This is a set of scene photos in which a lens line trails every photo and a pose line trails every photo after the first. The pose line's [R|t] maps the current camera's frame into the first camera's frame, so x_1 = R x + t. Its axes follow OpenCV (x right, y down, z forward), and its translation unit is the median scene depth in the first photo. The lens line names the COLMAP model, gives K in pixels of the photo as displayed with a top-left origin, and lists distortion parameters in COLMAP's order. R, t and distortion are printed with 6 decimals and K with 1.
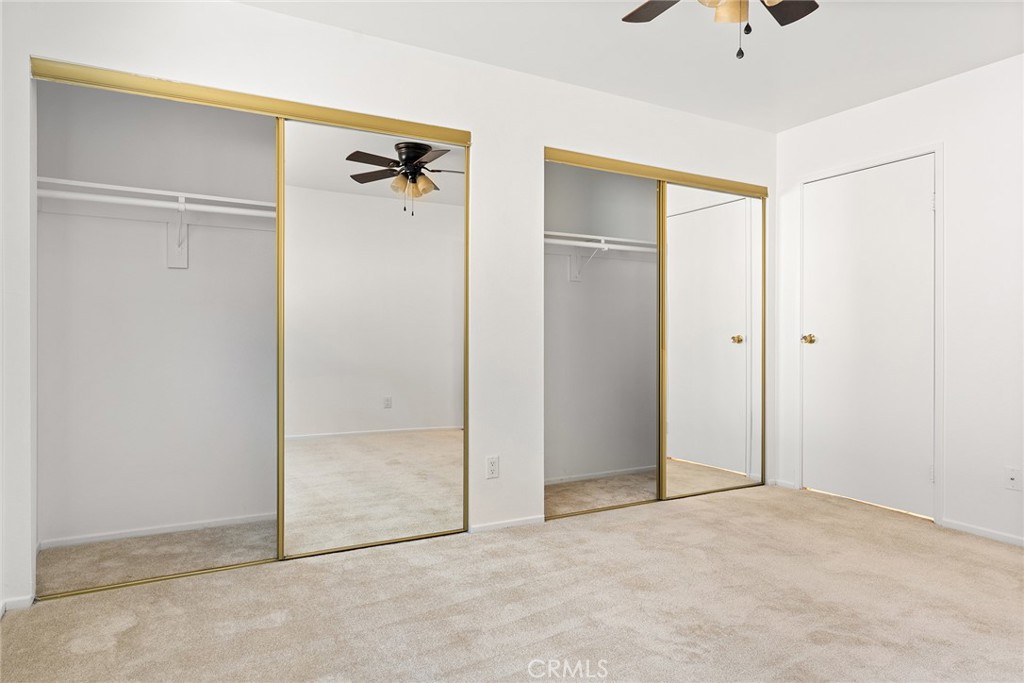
lens RADIAL K [[627.8, 0, 514.4], [0, 627.8, 344.4], [0, 0, 1]] dist [0.021563, 0.001724]
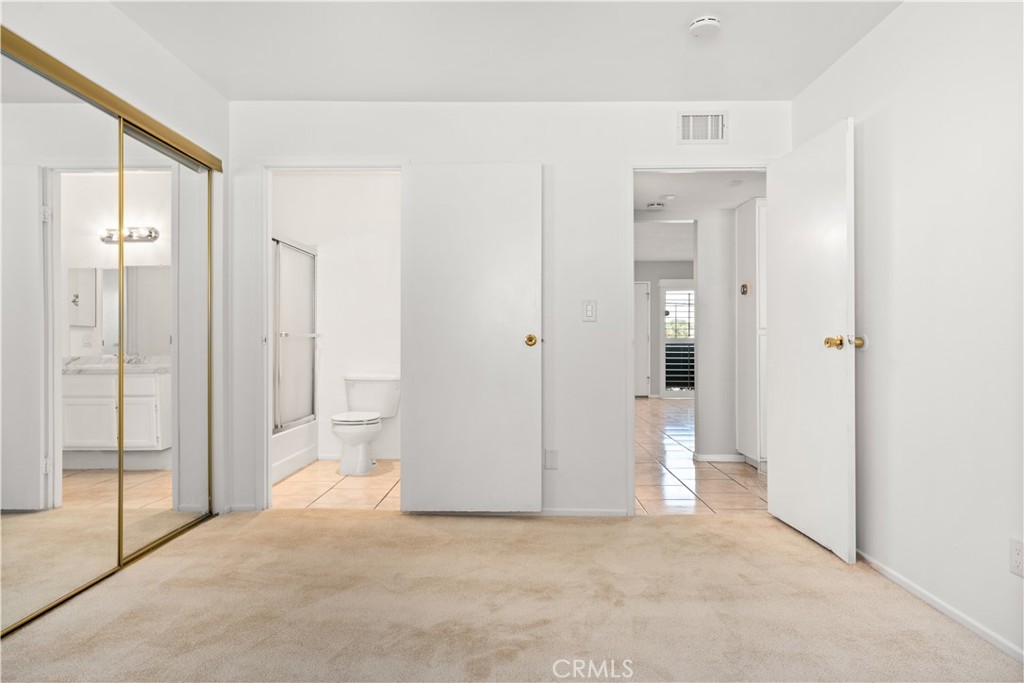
lens RADIAL K [[627.8, 0, 509.7], [0, 627.8, 338.9], [0, 0, 1]] dist [0.021563, 0.001724]
pose [[0.491904, 0.014369, 0.870531, -0.213638], [-0.004345, 0.999892, -0.014049, 0.000322], [-0.870639, 0.003128, 0.491913, 0.371556]]
